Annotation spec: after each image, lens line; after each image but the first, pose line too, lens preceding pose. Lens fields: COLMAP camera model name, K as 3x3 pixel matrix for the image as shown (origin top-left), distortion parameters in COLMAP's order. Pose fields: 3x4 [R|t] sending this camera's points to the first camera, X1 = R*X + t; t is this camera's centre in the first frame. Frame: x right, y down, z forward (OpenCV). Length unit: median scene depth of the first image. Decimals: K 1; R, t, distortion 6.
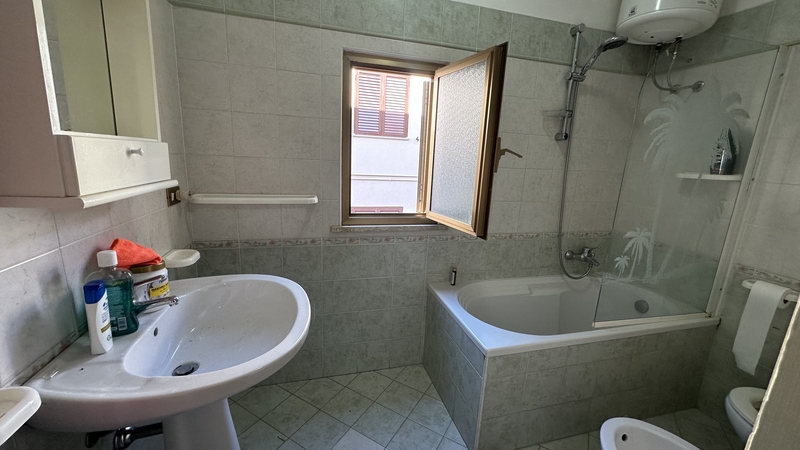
lens RADIAL K [[316.5, 0, 399.8], [0, 316.5, 224.0], [0, 0, 1]] dist [-0.004477, -0.000928]
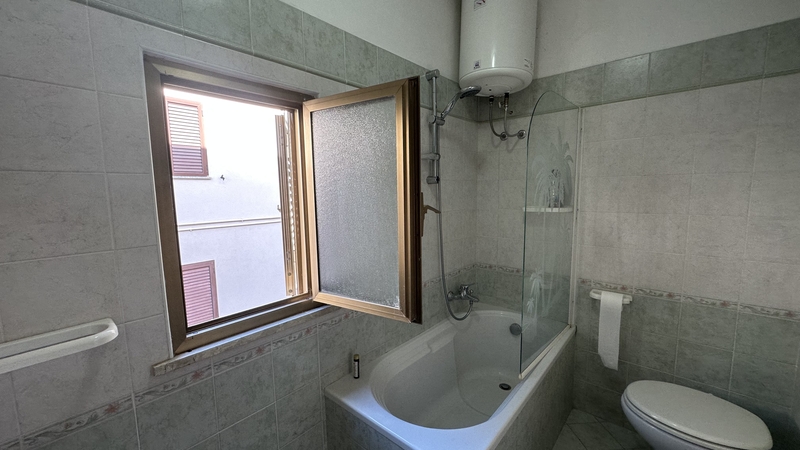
lens RADIAL K [[316.5, 0, 399.3], [0, 316.5, 225.3], [0, 0, 1]] dist [-0.004477, -0.000928]
pose [[0.828794, -0.122420, 0.545998, -0.129681], [0.172173, 0.984227, -0.040672, -0.131723], [-0.532407, 0.127715, 0.836798, 0.293118]]
